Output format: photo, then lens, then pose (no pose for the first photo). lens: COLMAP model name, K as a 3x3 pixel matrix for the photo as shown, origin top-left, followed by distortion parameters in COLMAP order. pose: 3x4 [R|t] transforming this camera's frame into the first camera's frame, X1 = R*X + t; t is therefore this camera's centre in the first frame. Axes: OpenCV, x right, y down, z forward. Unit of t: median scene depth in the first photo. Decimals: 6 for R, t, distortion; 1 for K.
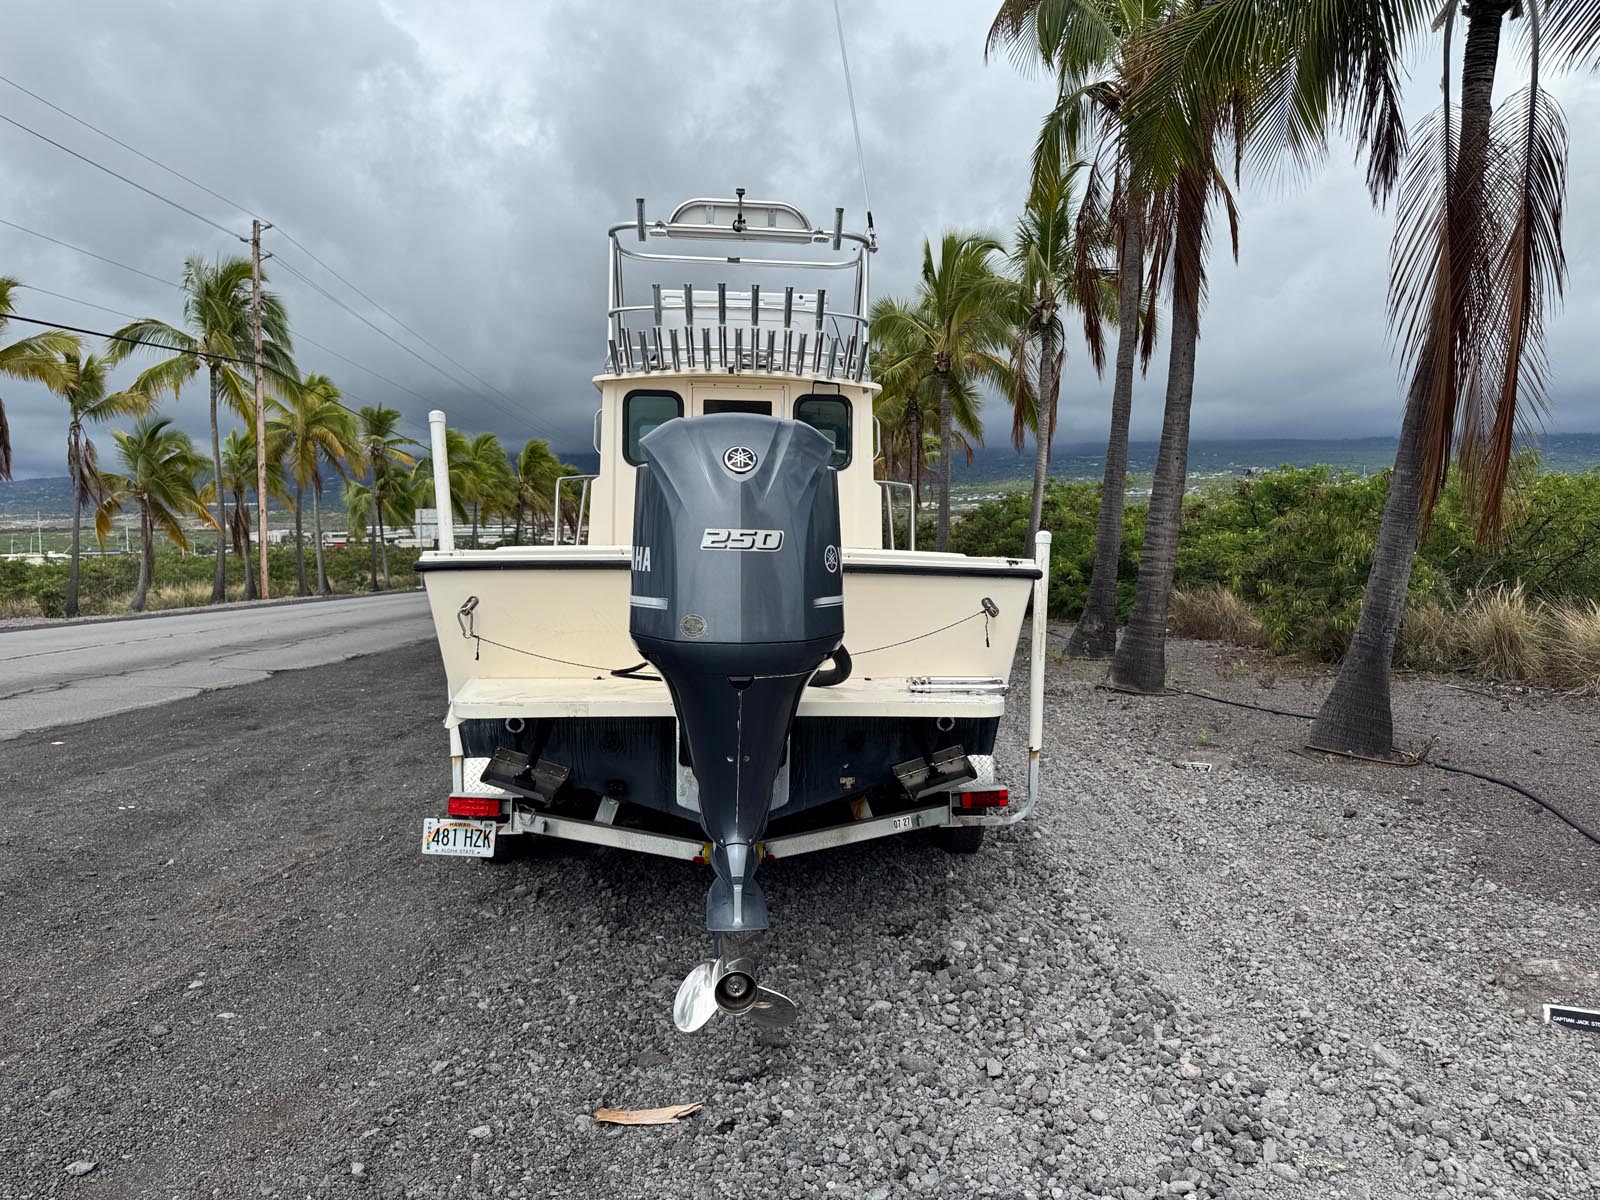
lens RADIAL K [[1119.3, 0, 800.0], [0, 1119.3, 600.0], [0, 0, 1]] dist [0.125688, -0.256508]
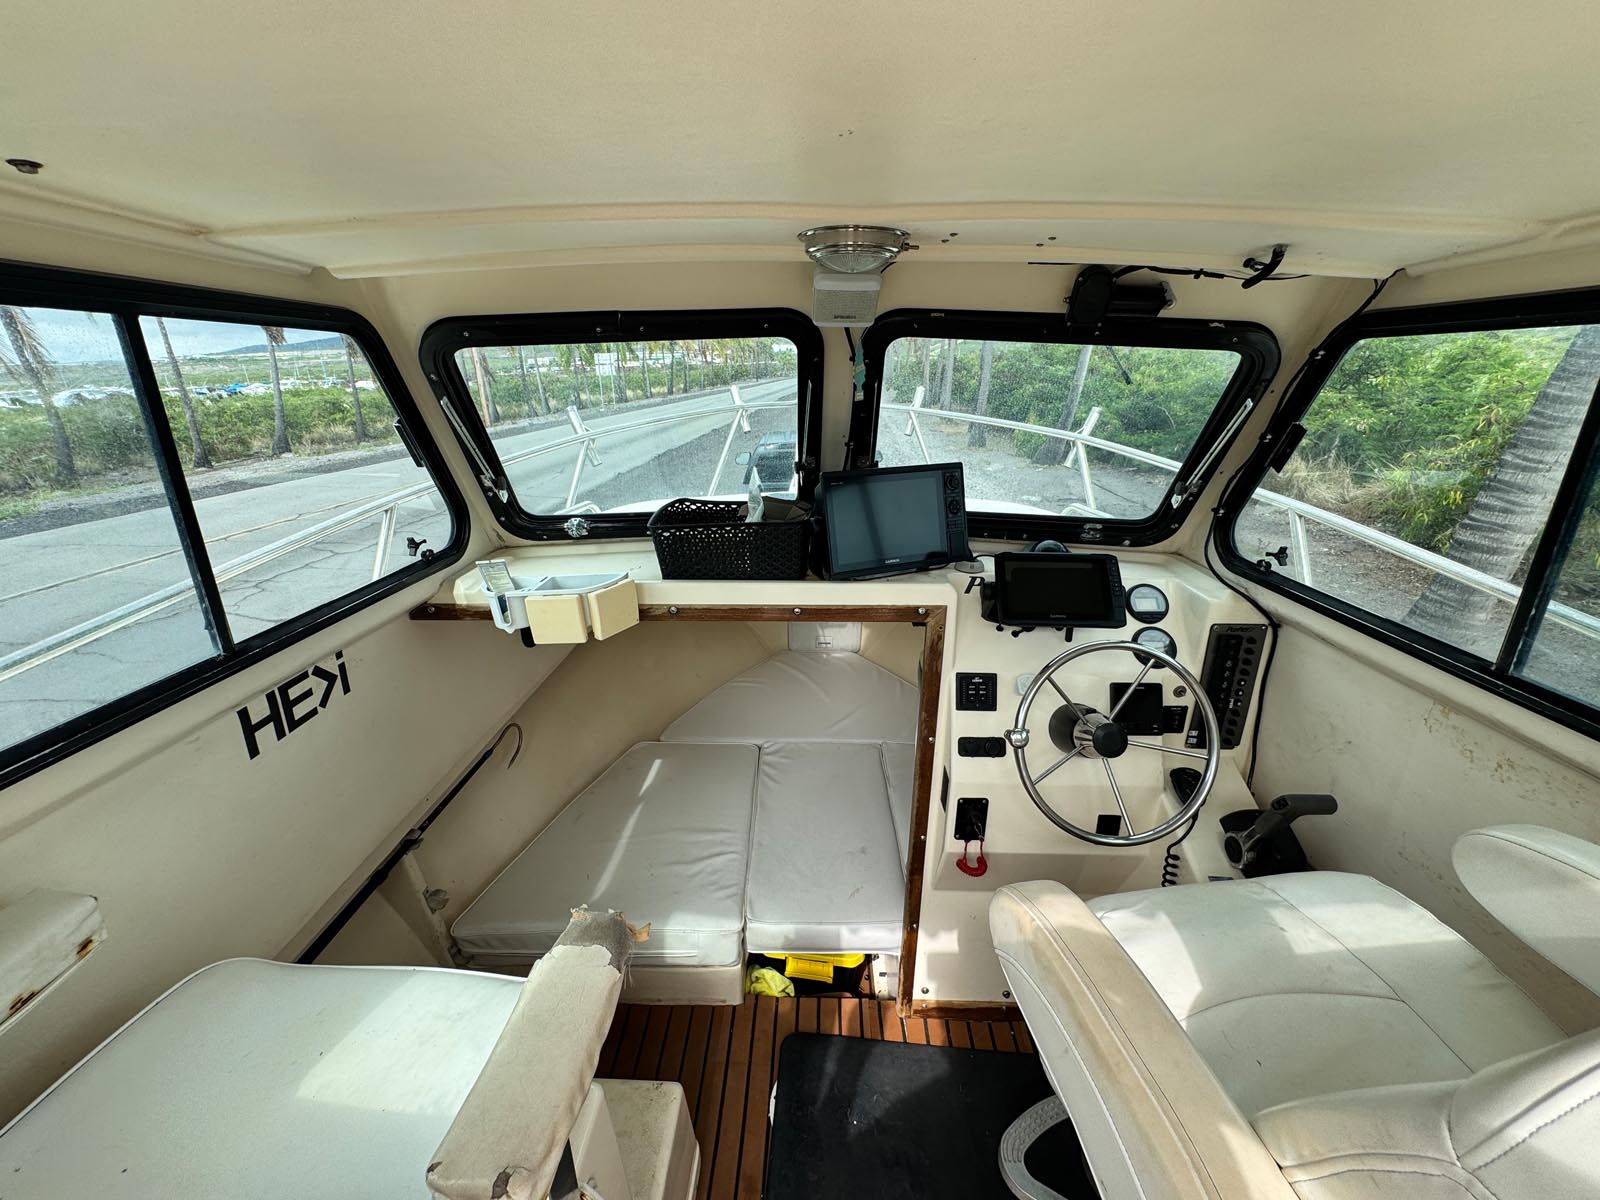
lens RADIAL K [[635.8, 0, 798.2], [0, 635.8, 607.7], [0, 0, 1]] dist [-0.000651, 0.000232]
pose [[0.996581, 0.018063, -0.080629, -0.065088], [0.008532, 0.948101, 0.317856, -0.169457], [0.082185, -0.317457, 0.944705, 0.987212]]
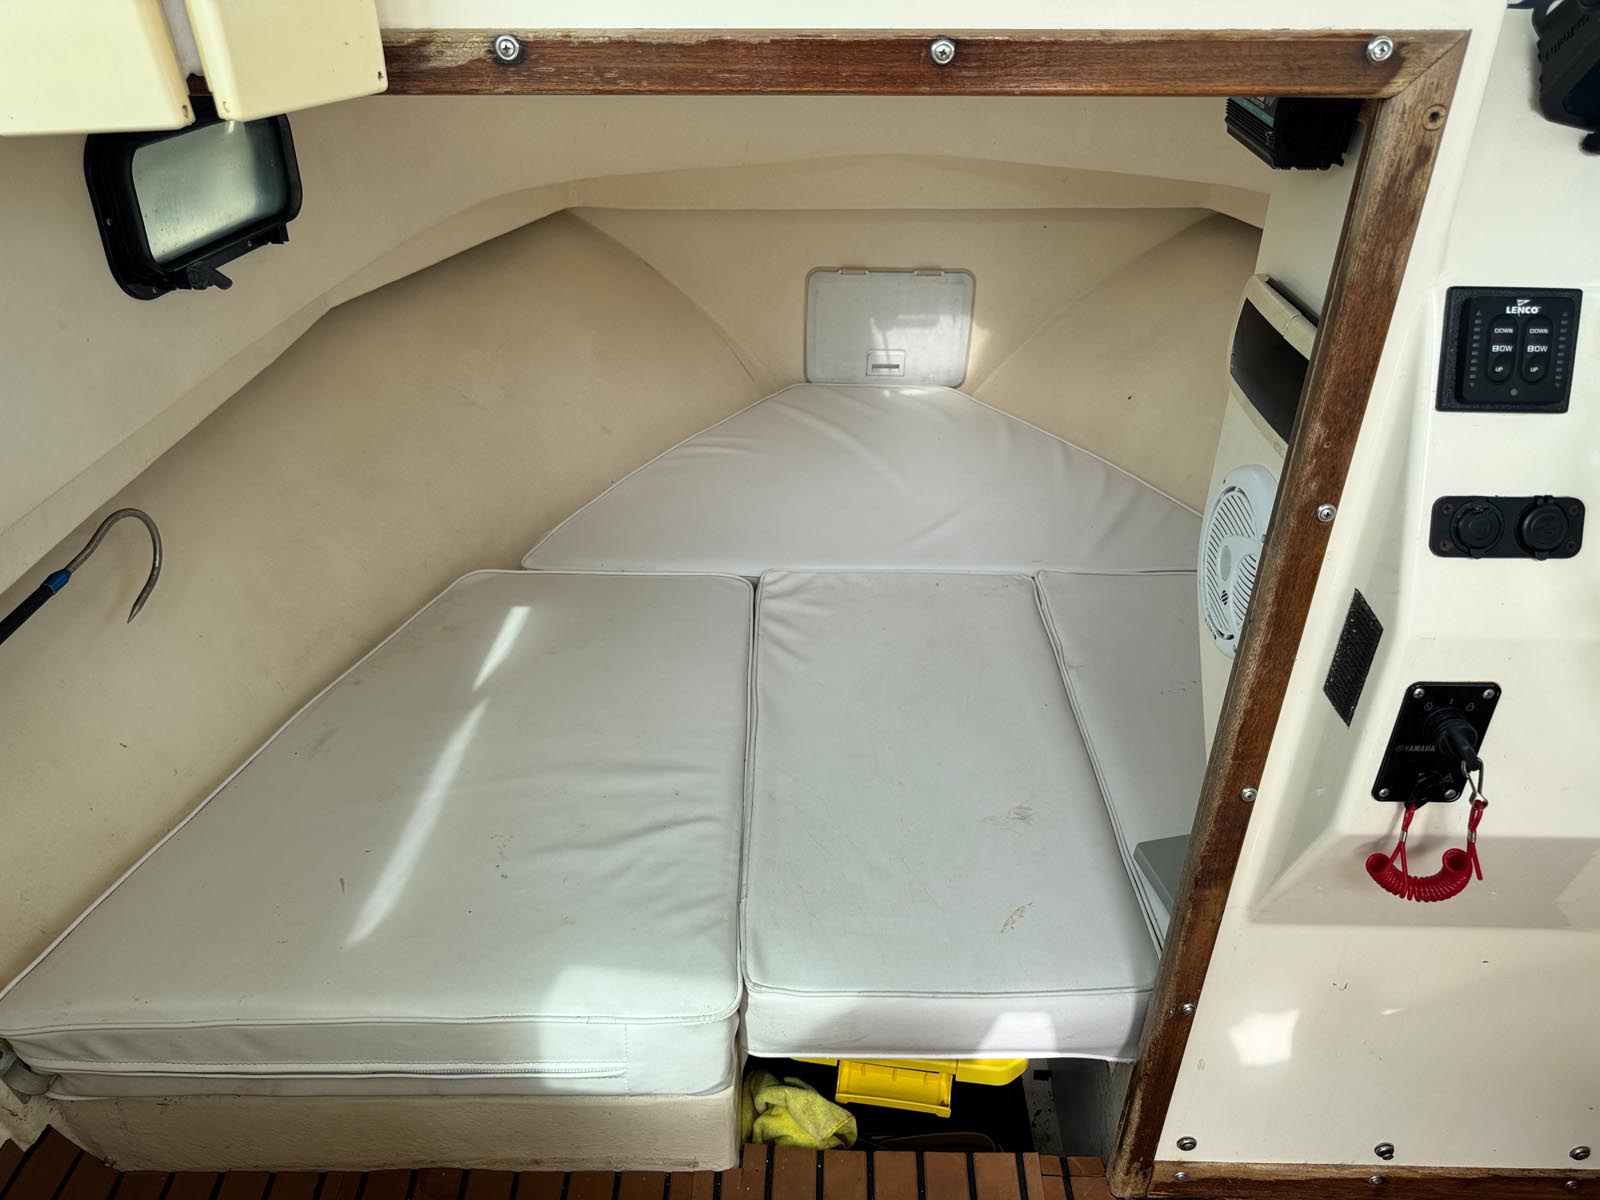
lens RADIAL K [[1129.2, 0, 793.9], [0, 1129.2, 604.4], [0, 0, 1]] dist [0.013106, -0.046401]
pose [[0.997083, 0.034981, -0.067838, -0.087565], [0.003837, 0.864699, 0.502276, -0.109722], [0.076230, -0.501071, 0.862042, 1.066165]]
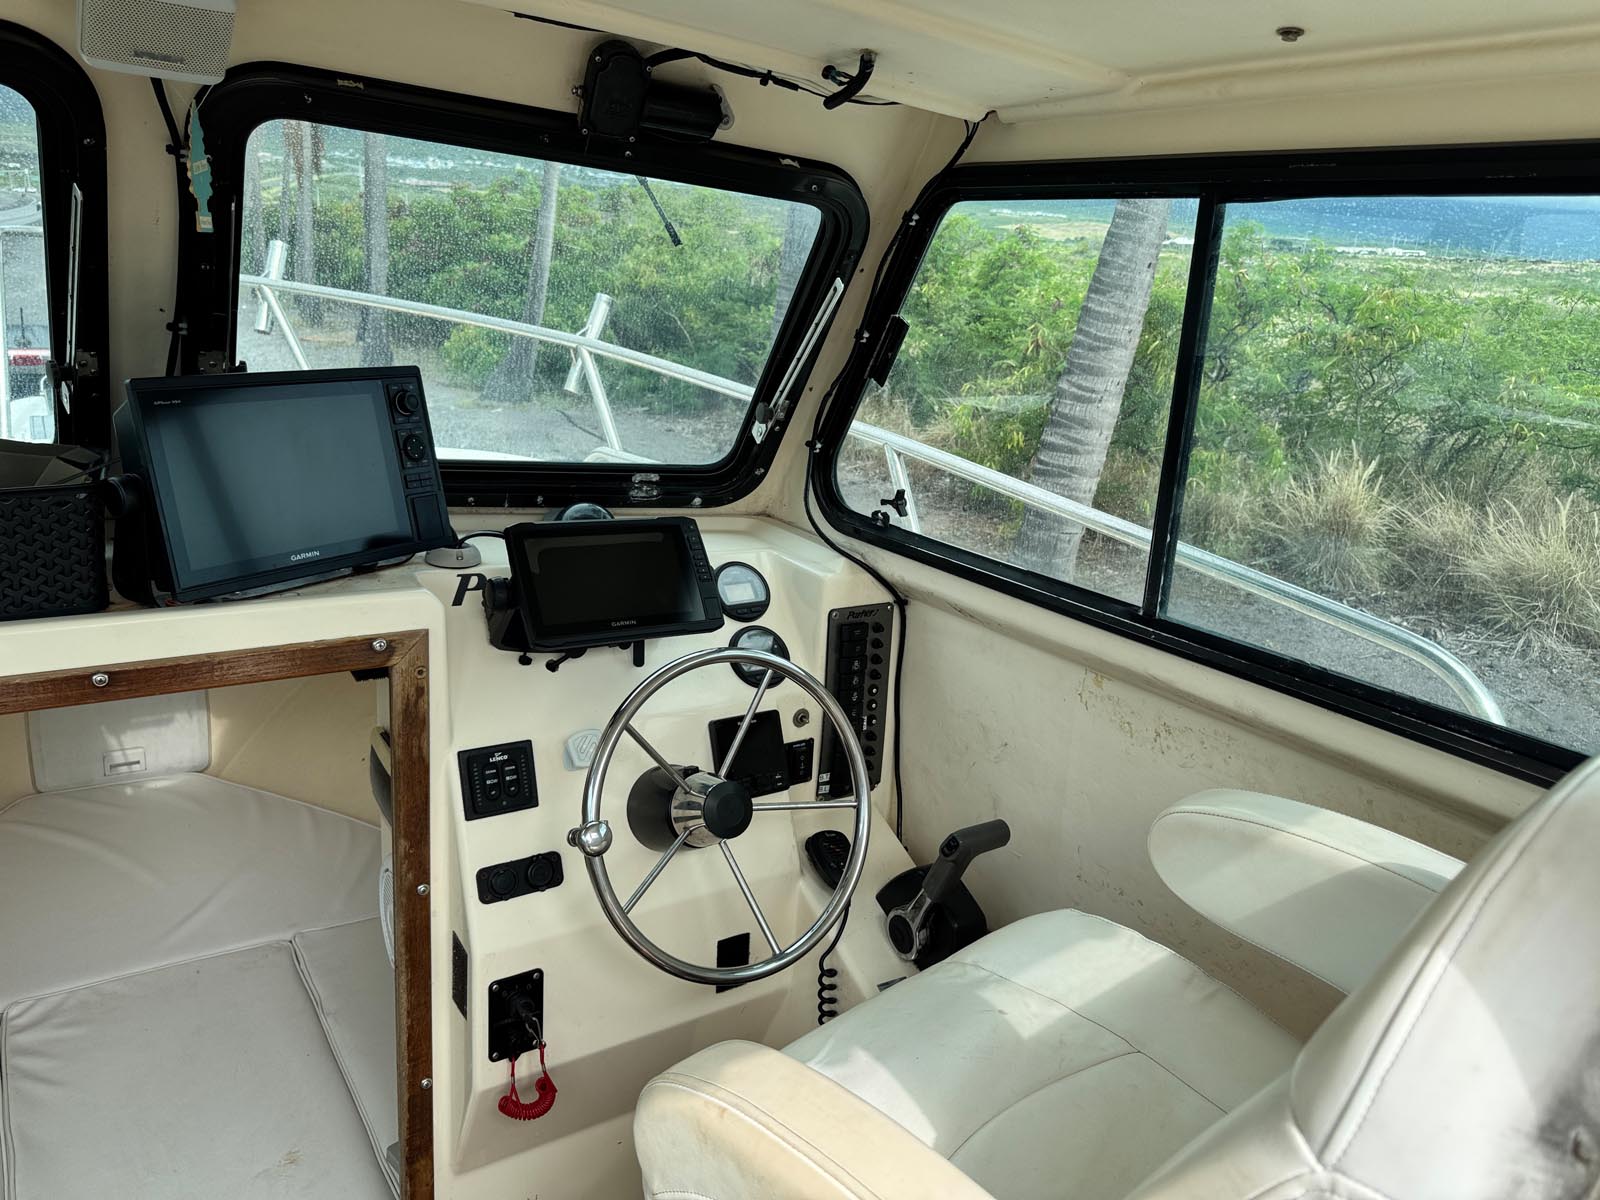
lens RADIAL K [[1124.6, 0, 800.0], [0, 1124.6, 600.0], [0, 0, 1]] dist [0.108853, -0.153632]
pose [[0.861469, -0.088636, 0.500016, -0.076384], [-0.049543, 0.965282, 0.256470, -0.163088], [-0.505388, -0.245713, 0.827168, 0.990787]]
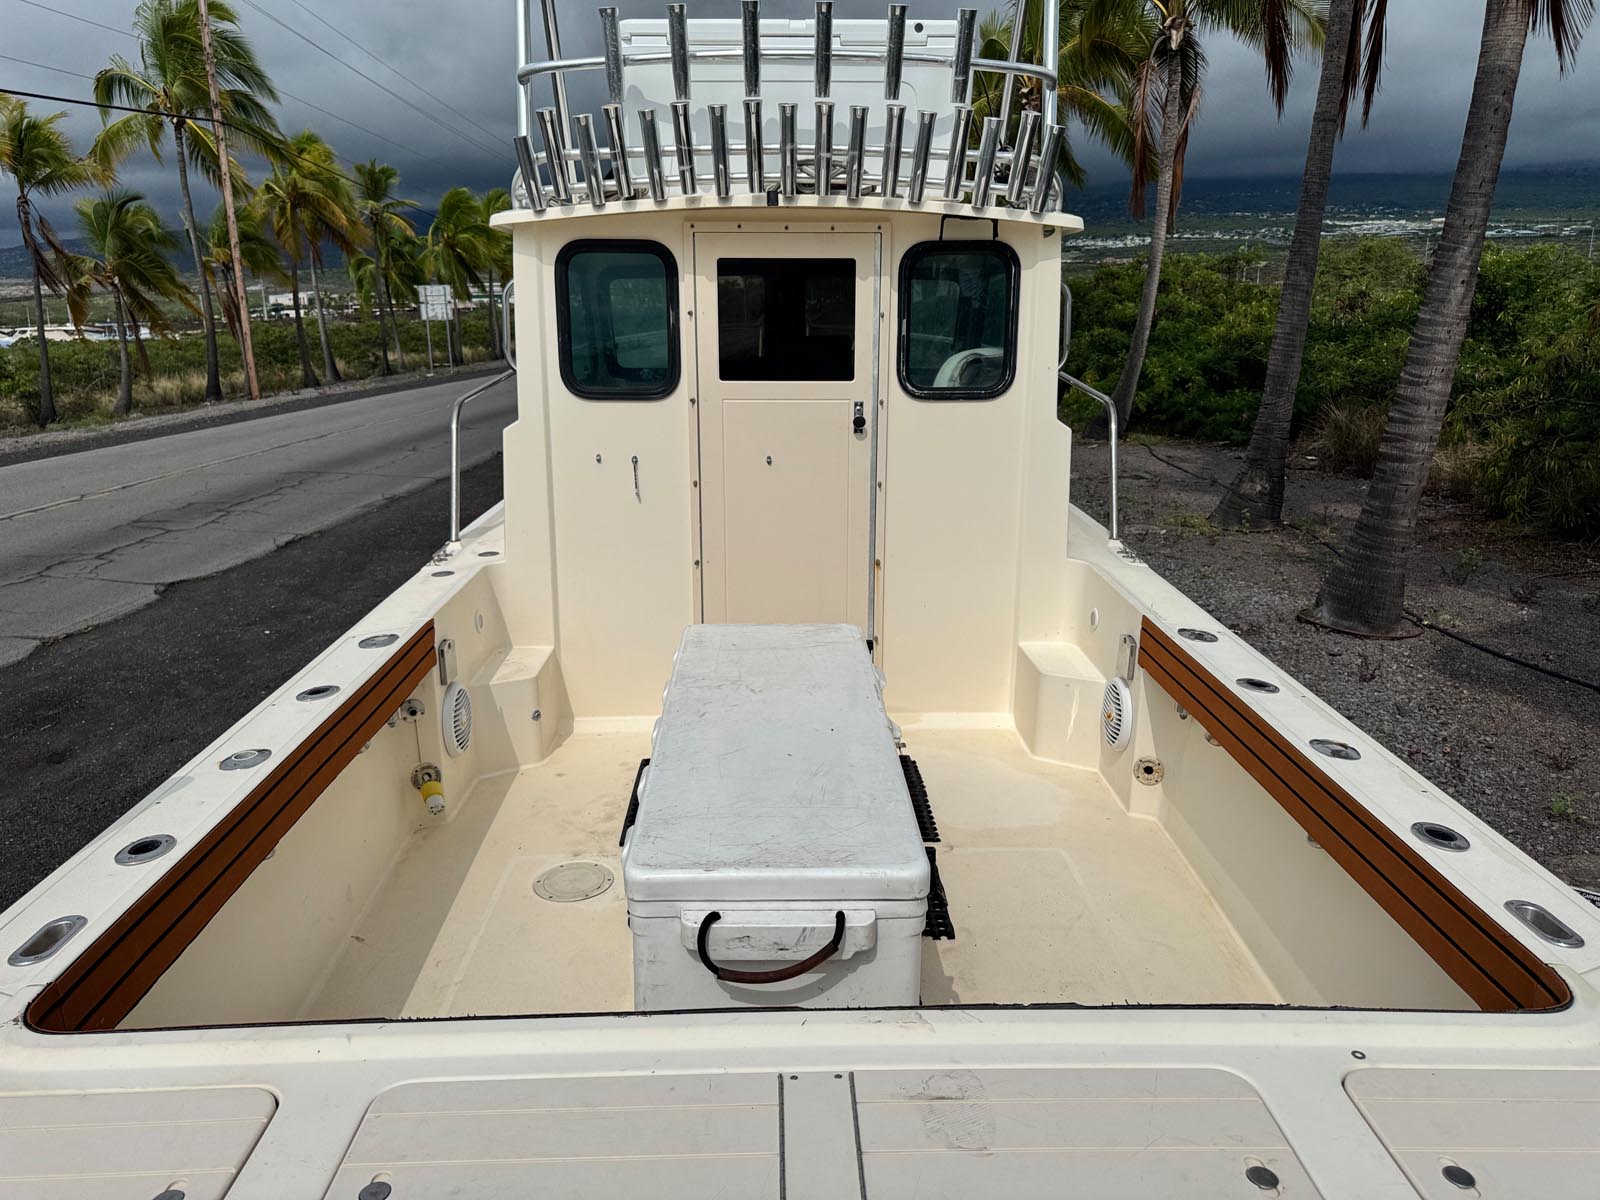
lens RADIAL K [[1129.2, 0, 793.9], [0, 1129.2, 604.4], [0, 0, 1]] dist [0.013106, -0.046401]
pose [[0.999099, -0.001877, -0.042399, -0.032136], [0.011002, 0.976328, 0.216016, -0.137700], [0.040990, -0.216288, 0.975469, 0.493662]]
